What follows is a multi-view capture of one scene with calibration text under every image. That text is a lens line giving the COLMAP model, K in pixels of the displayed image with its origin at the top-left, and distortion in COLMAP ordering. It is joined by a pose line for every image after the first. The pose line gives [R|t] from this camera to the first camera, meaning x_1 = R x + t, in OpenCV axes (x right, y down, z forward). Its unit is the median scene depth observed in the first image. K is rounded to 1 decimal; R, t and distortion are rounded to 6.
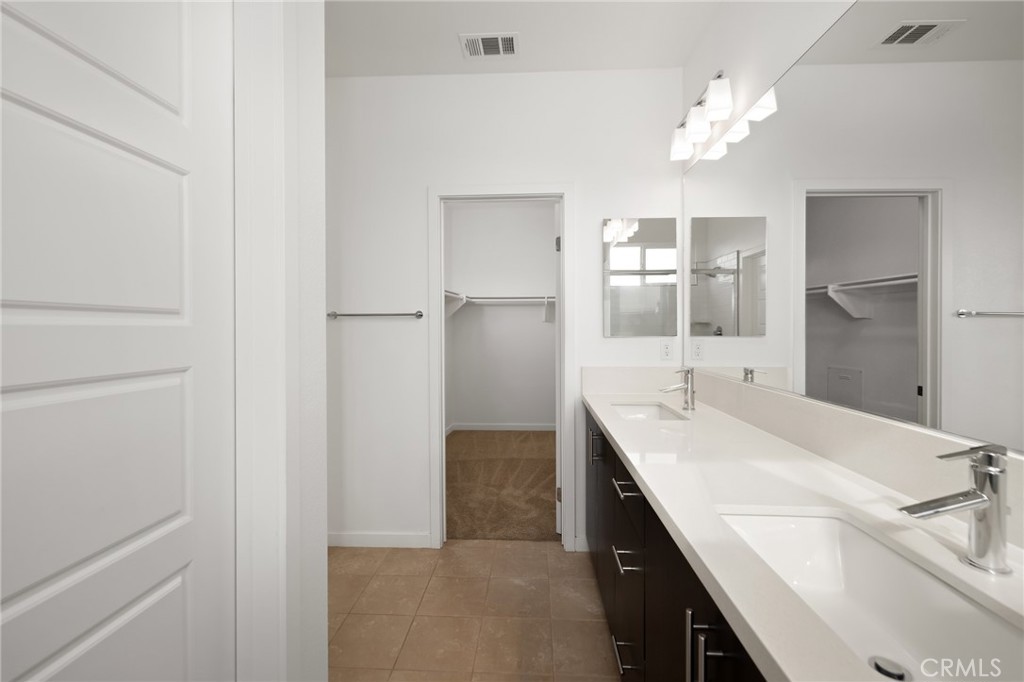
lens RADIAL K [[432.3, 0, 516.1], [0, 432.3, 331.3], [0, 0, 1]] dist [-0.001196, -0.000088]
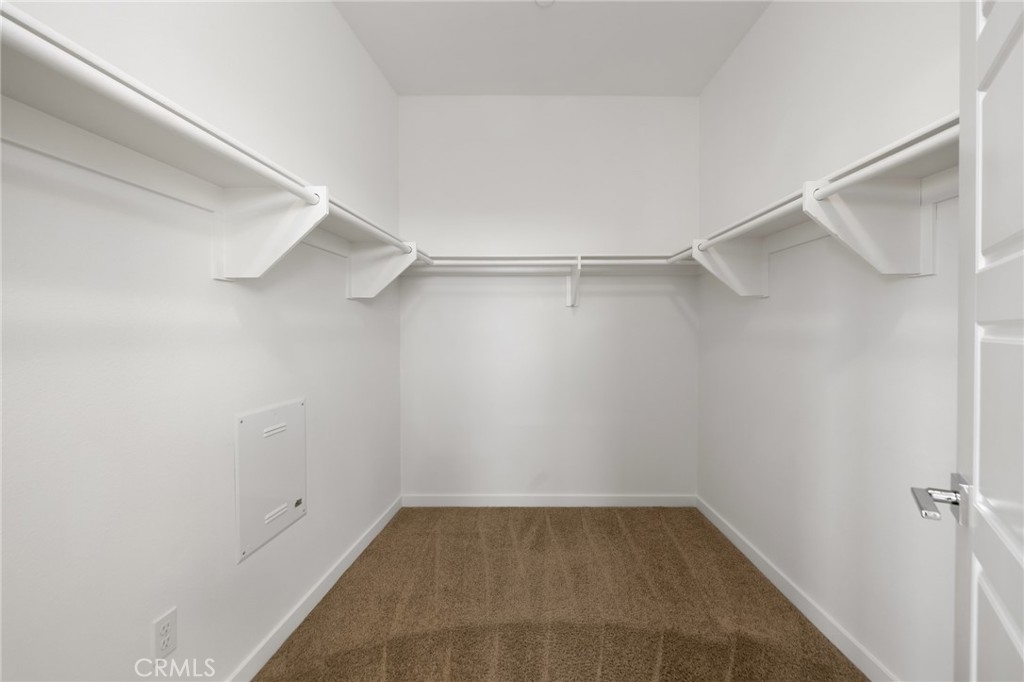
lens RADIAL K [[432.3, 0, 516.1], [0, 432.3, 331.3], [0, 0, 1]] dist [-0.001196, -0.000088]
pose [[0.999224, 0.001308, 0.039377, -0.026142], [-0.001361, 0.999998, 0.001328, 0.009312], [-0.039375, -0.001381, 0.999224, 0.505262]]
